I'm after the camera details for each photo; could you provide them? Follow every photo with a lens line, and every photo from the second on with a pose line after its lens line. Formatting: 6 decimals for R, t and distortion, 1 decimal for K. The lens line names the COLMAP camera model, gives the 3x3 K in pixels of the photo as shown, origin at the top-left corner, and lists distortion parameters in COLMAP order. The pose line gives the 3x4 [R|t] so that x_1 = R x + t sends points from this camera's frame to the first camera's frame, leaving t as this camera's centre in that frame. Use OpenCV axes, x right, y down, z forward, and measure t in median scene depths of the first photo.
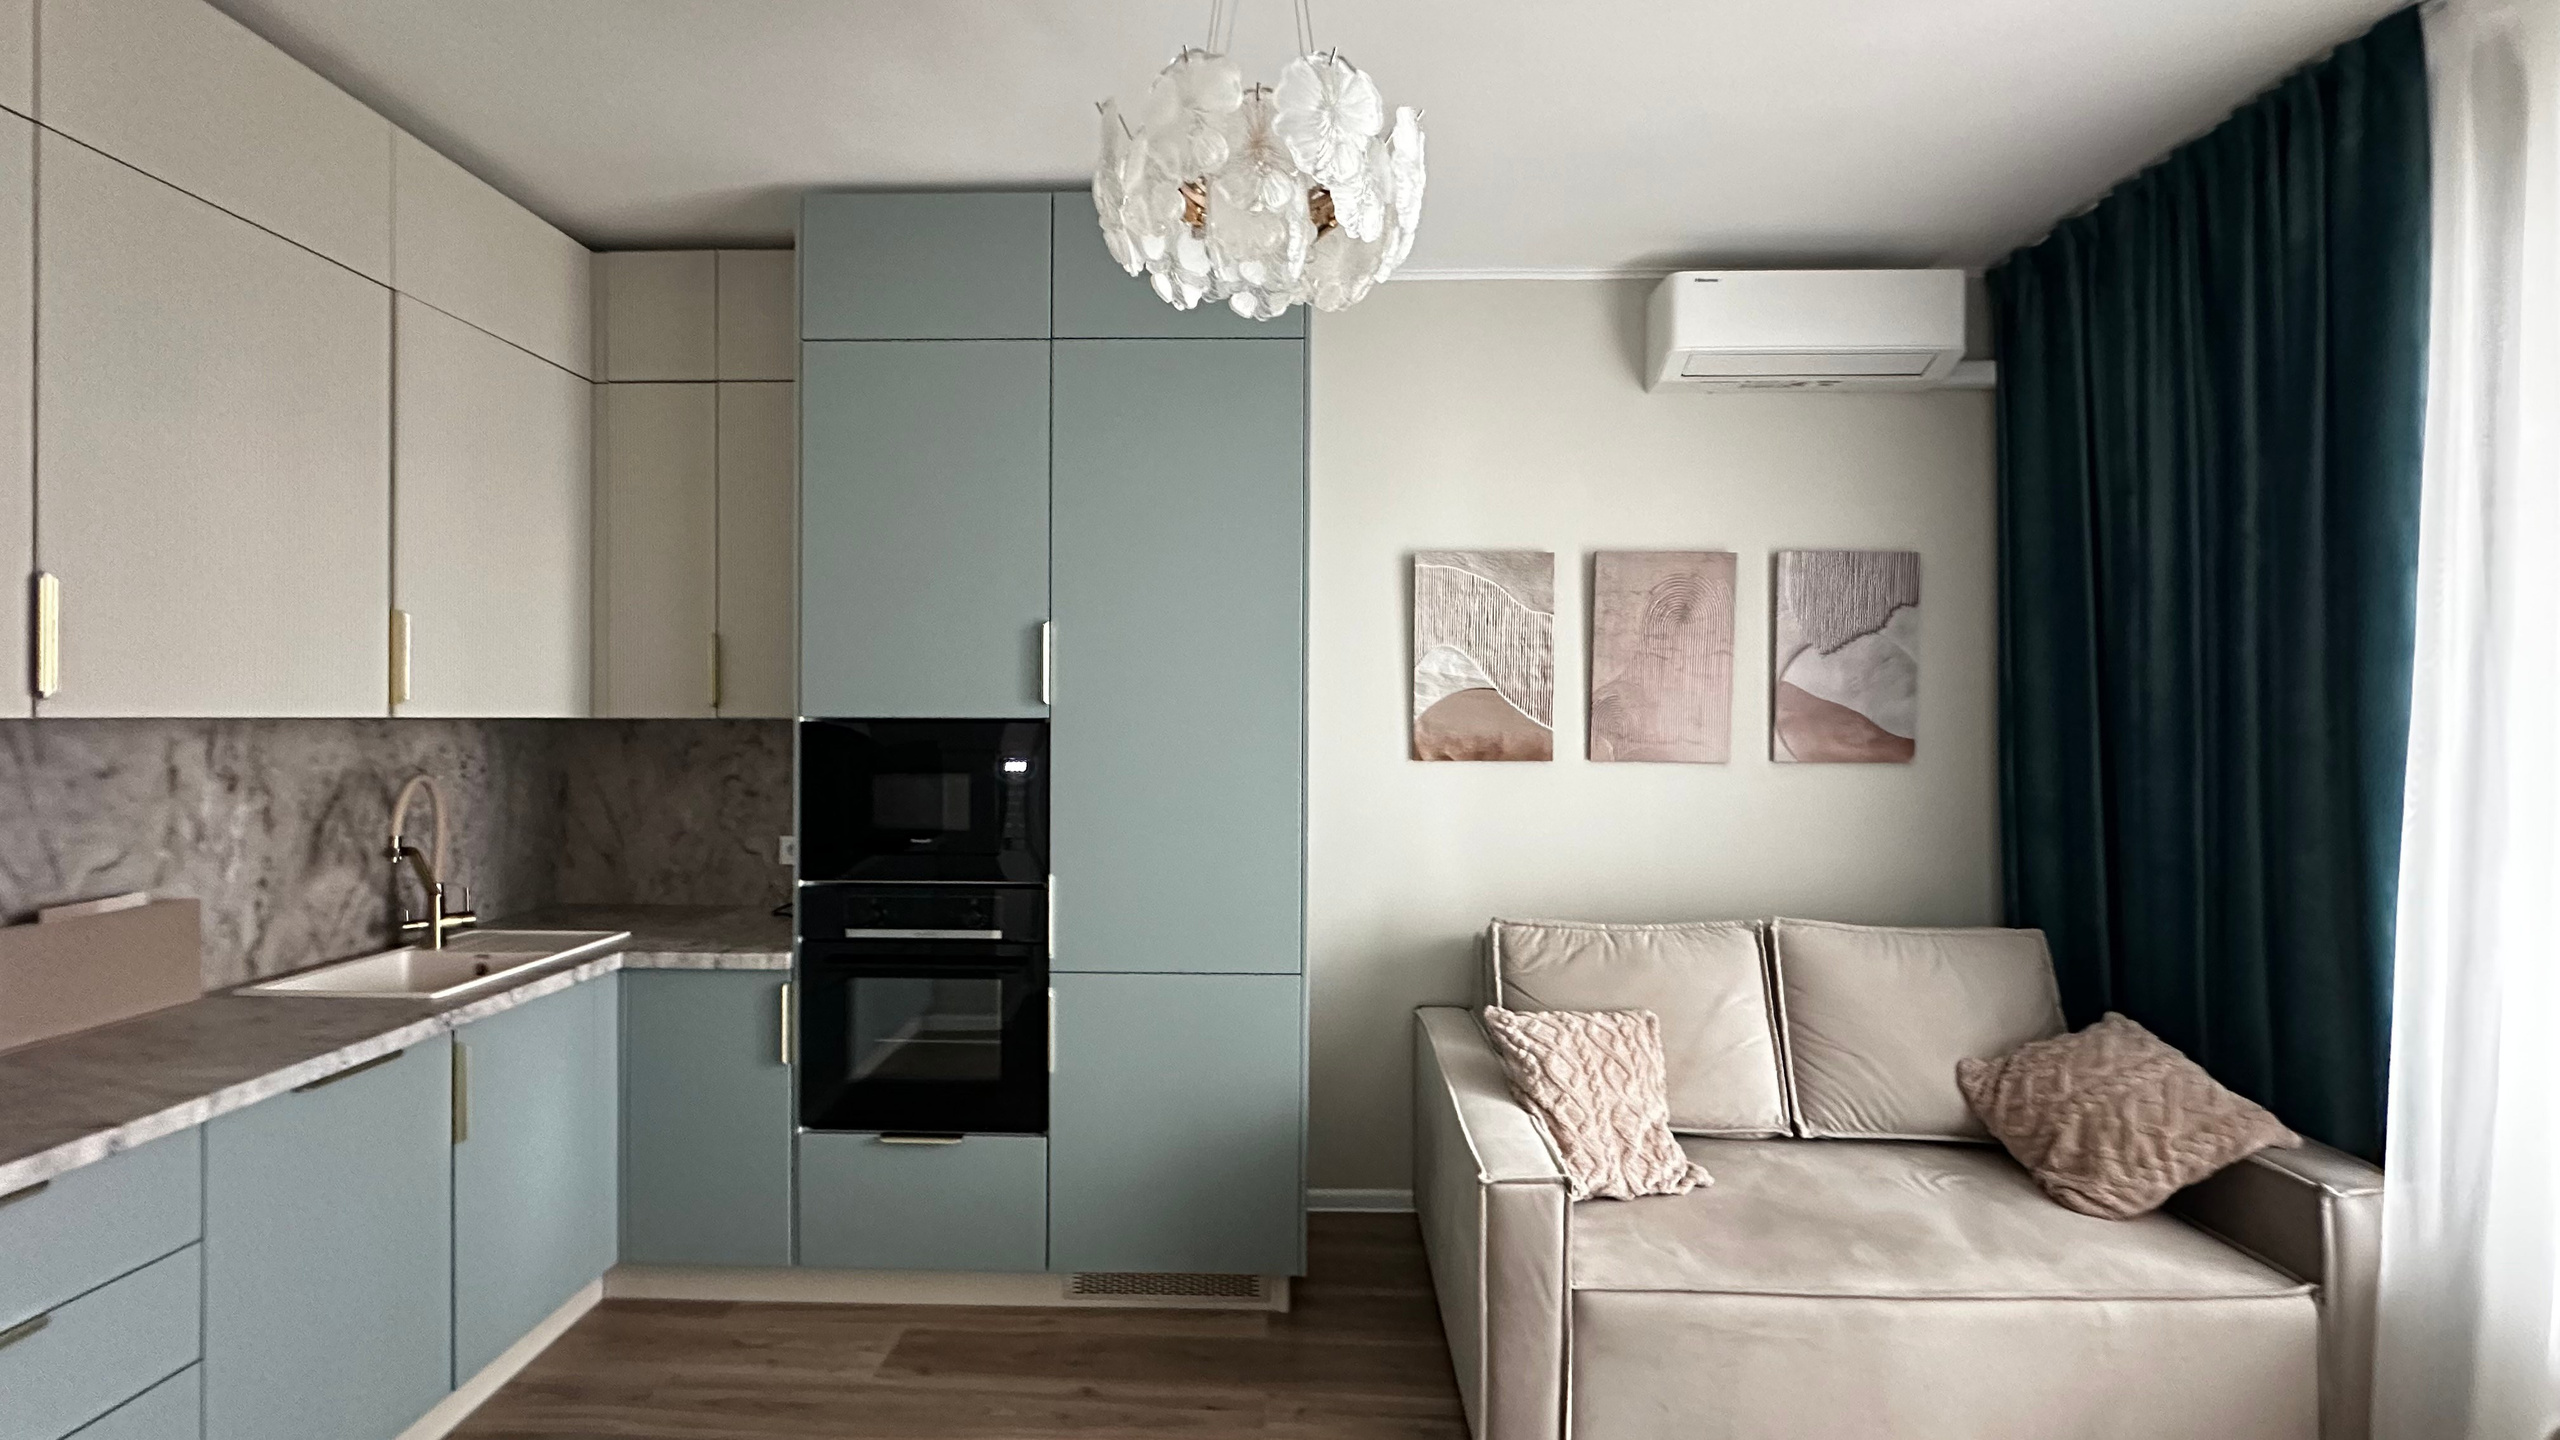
lens RADIAL K [[1031.6, 0, 1280.9], [0, 1031.6, 714.1], [0, 0, 1]] dist [-0.003089, -0.000466]
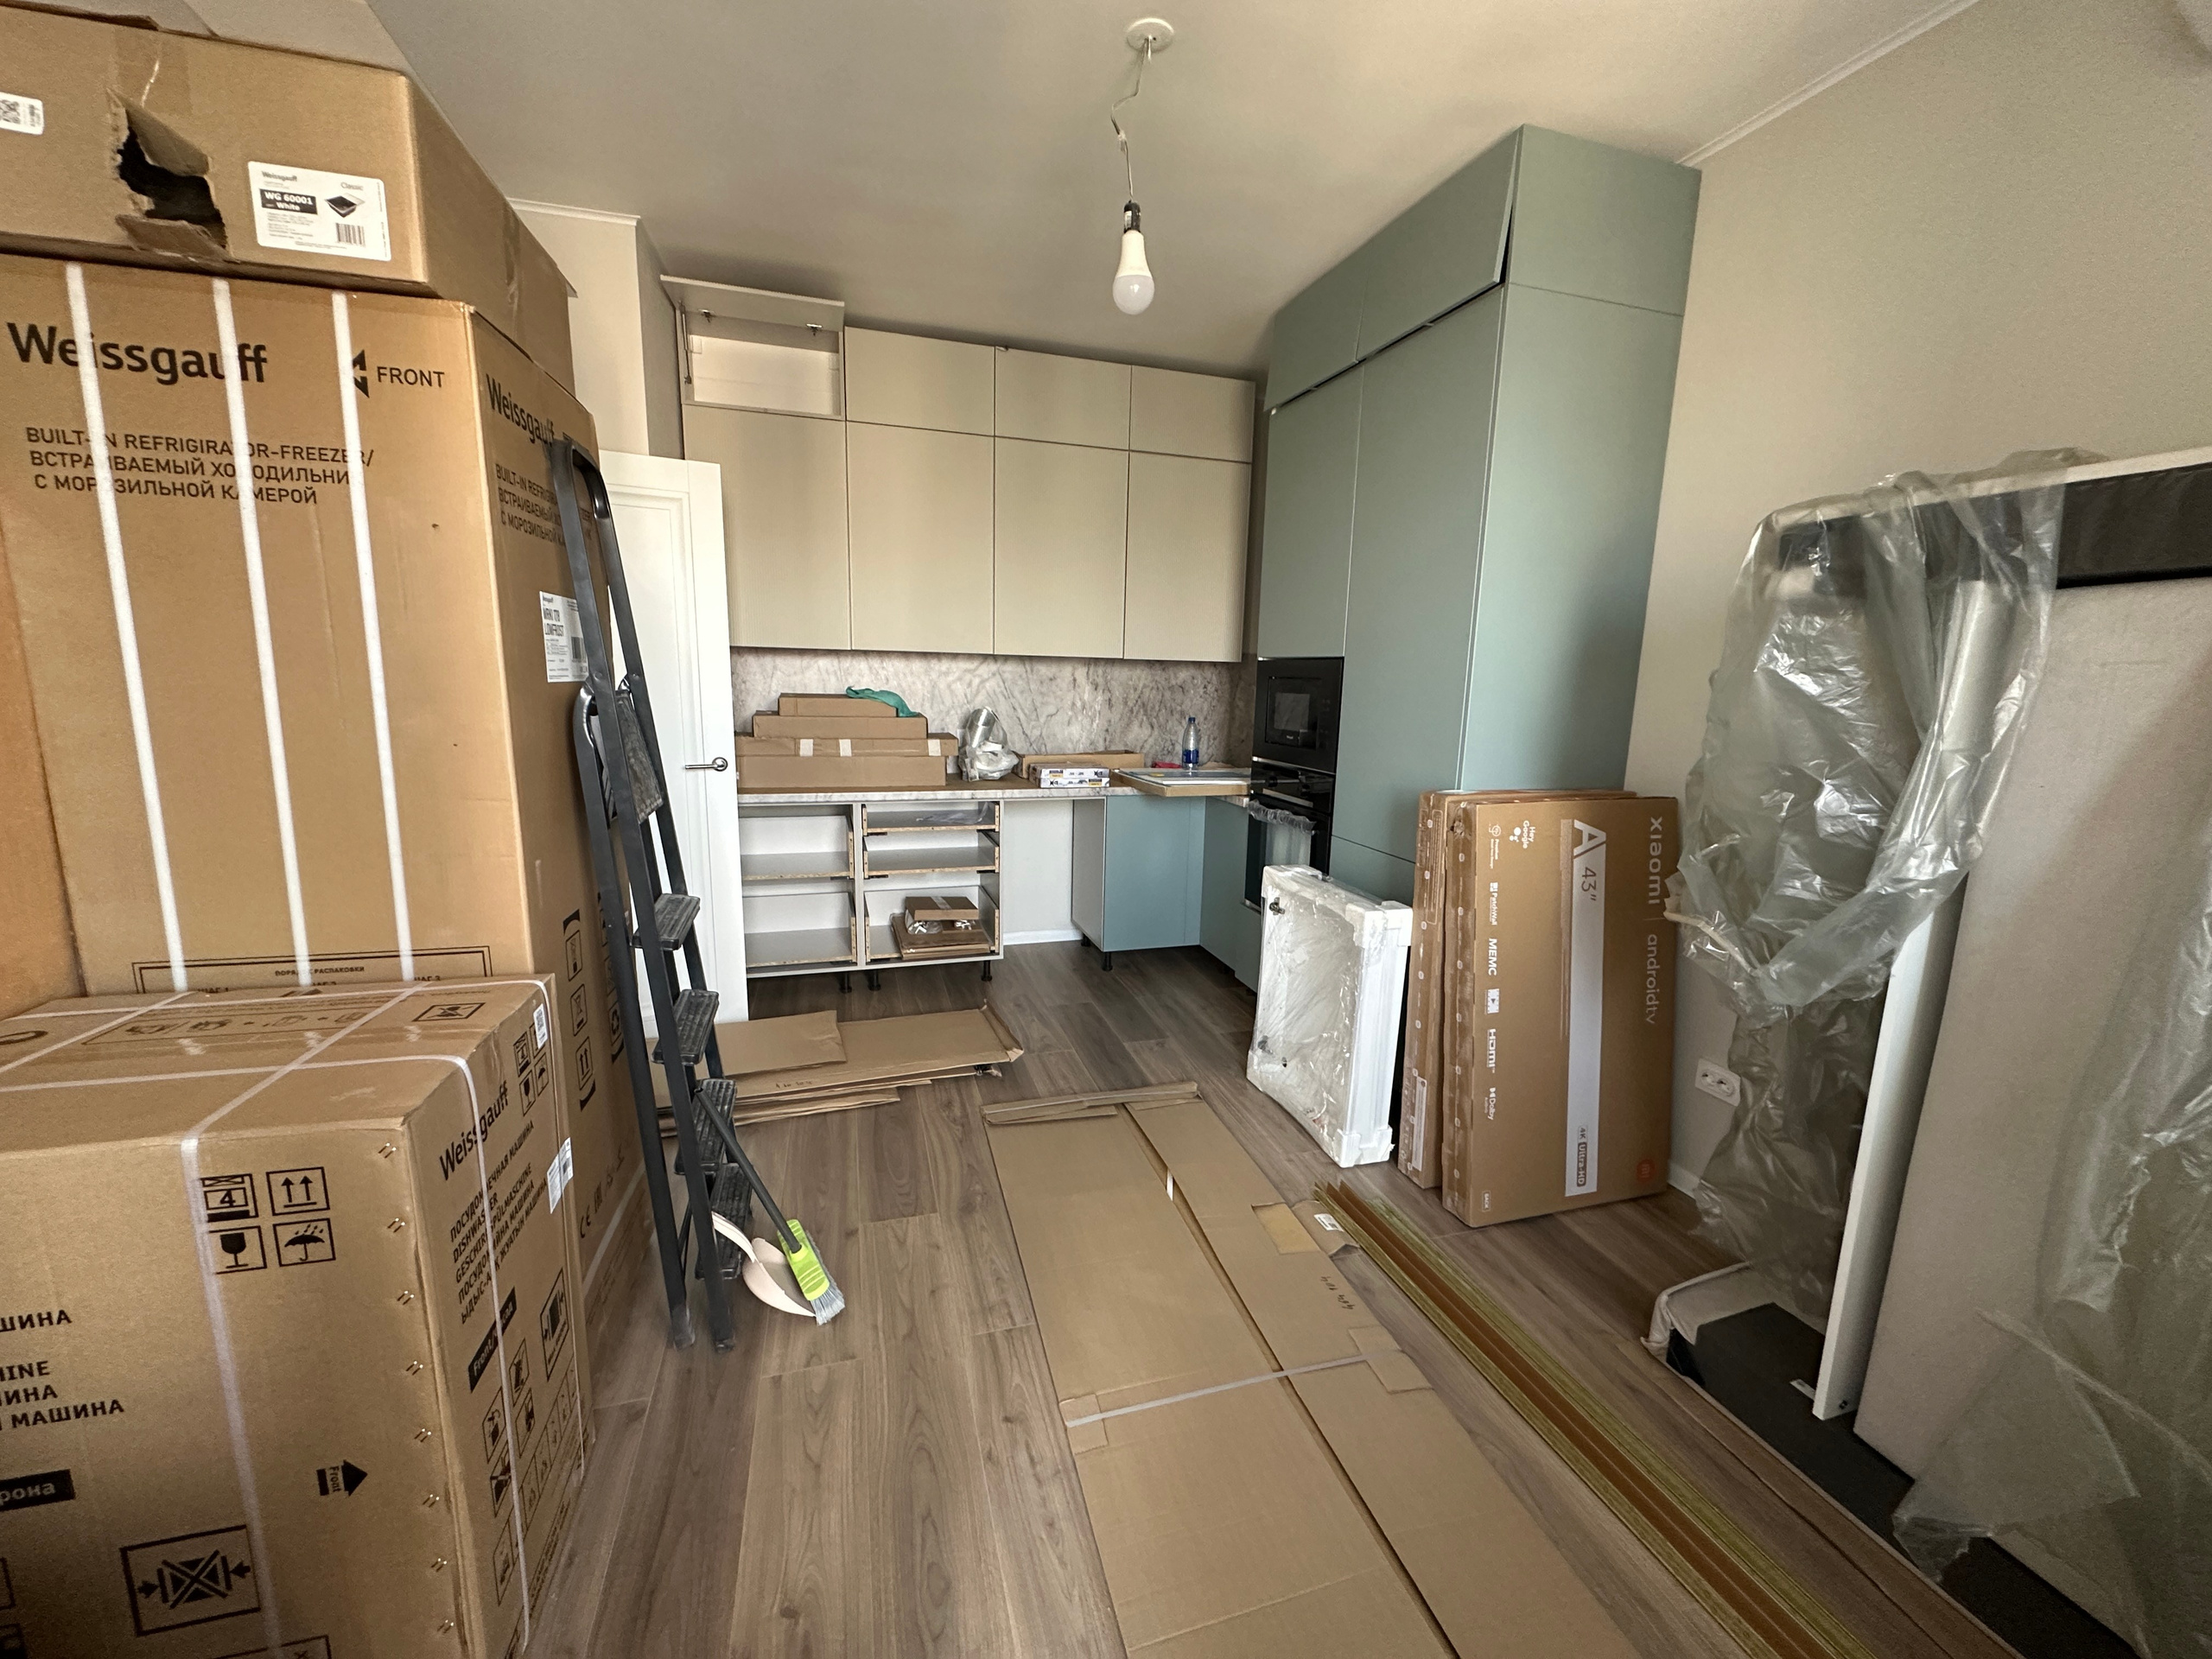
lens RADIAL K [[887.3, 0, 1113.2], [0, 887.3, 825.3], [0, 0, 1]] dist [-0.010363, 0.000025]
pose [[0.291811, 0.170100, -0.941229, 1.112339], [-0.022701, 0.985014, 0.170975, 0.035037], [0.956206, -0.028525, 0.291300, 0.475749]]
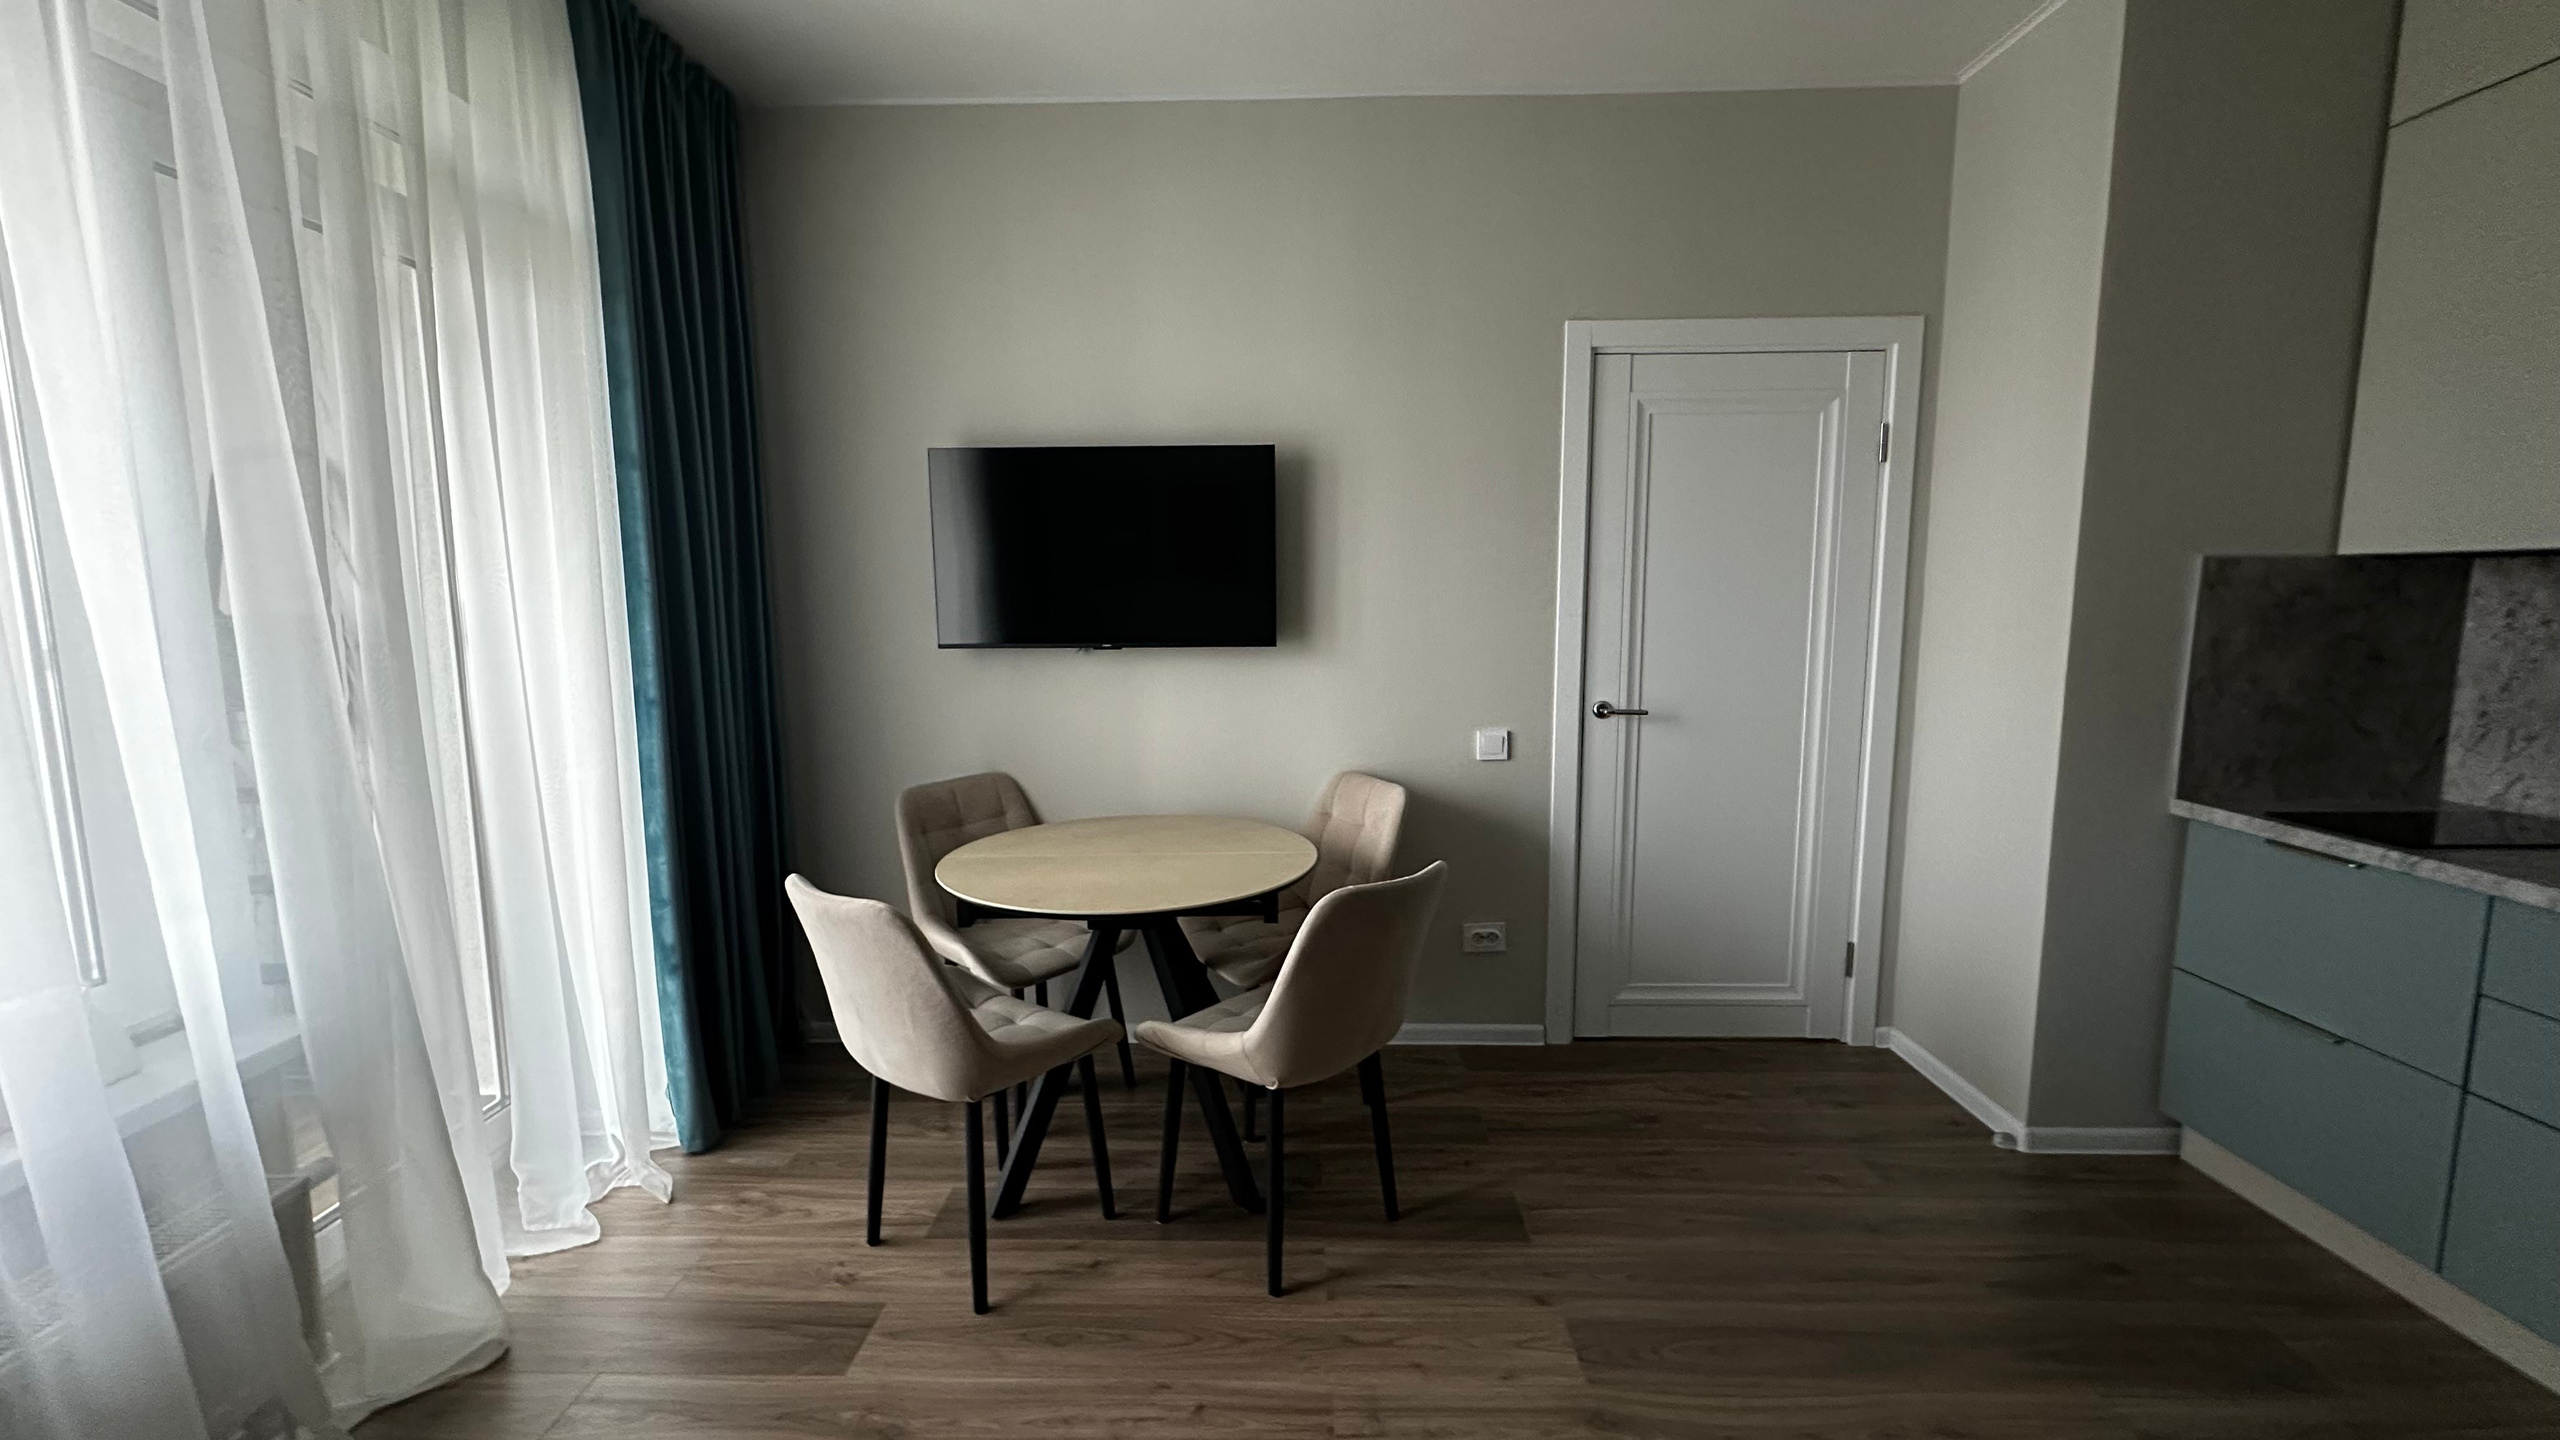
lens RADIAL K [[1031.6, 0, 1287.2], [0, 1031.6, 712.7], [0, 0, 1]] dist [-0.003089, -0.000466]
pose [[-0.999916, -0.000421, 0.012950, 0.203984], [0.001233, 0.991843, 0.127461, 0.016871], [-0.012898, 0.127466, -0.991759, 1.537991]]
